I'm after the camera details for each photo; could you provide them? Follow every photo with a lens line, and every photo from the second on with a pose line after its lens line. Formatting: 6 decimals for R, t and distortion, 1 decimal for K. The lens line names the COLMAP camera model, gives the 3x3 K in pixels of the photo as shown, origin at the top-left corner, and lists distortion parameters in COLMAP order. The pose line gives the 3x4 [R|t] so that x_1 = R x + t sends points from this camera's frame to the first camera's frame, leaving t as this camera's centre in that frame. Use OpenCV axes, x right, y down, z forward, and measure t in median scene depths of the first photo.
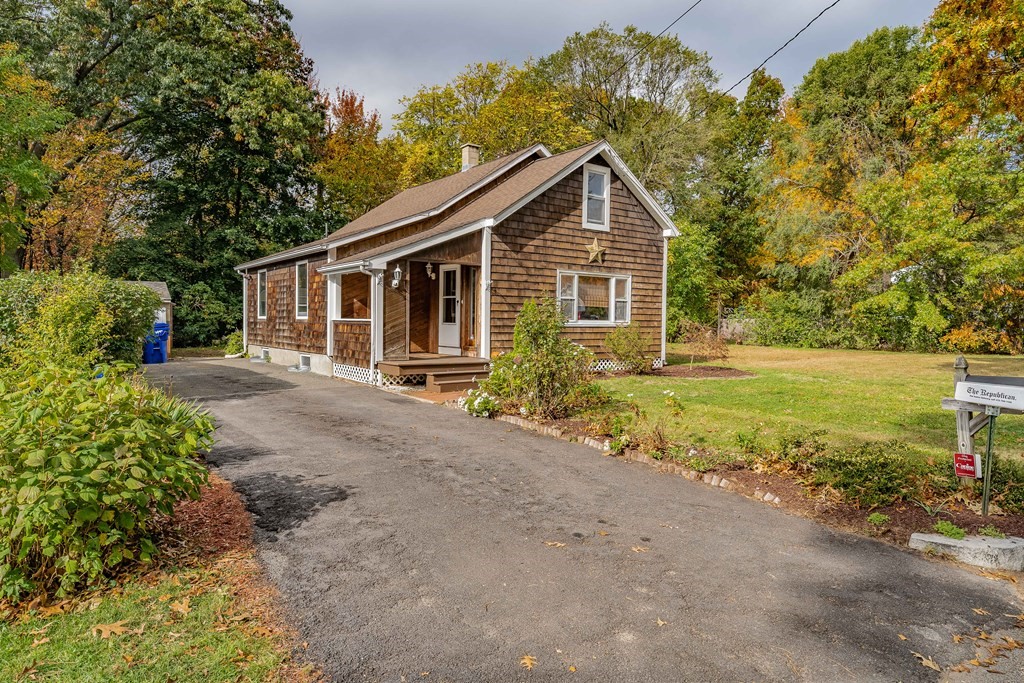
lens RADIAL K [[606.5, 0, 513.4], [0, 606.5, 339.3], [0, 0, 1]] dist [0.001973, 0.000341]
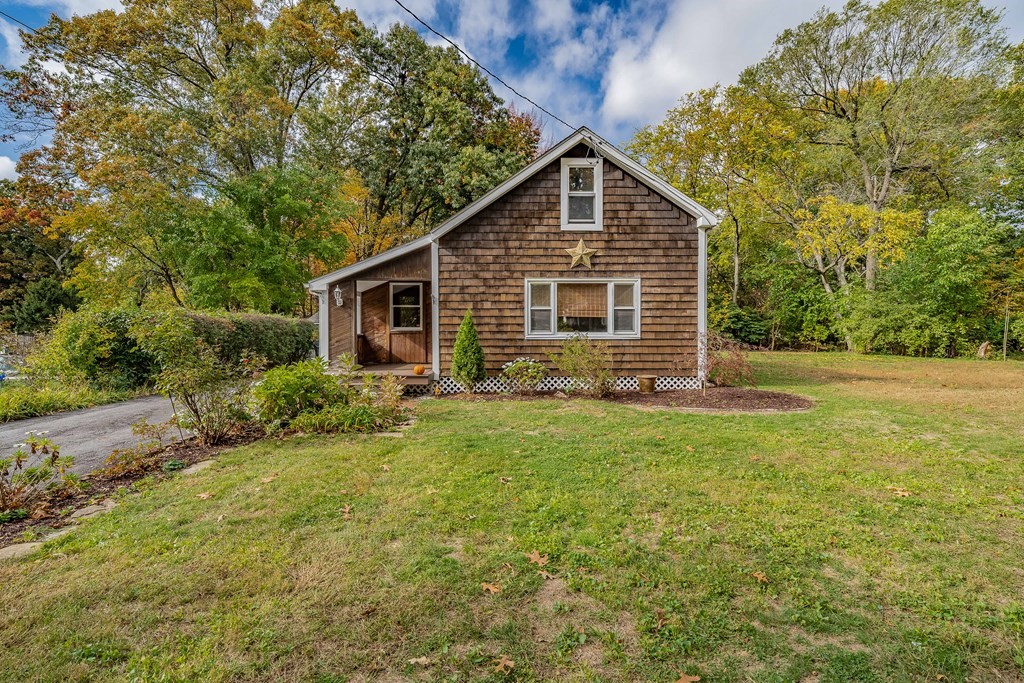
lens RADIAL K [[471.6, 0, 514.1], [0, 471.6, 335.5], [0, 0, 1]] dist [0.000673, 0.000099]
pose [[0.804846, -0.008292, -0.593425, 0.475852], [-0.008139, 0.999654, -0.025006, -0.008944], [0.593427, 0.024955, 0.804501, 0.398982]]
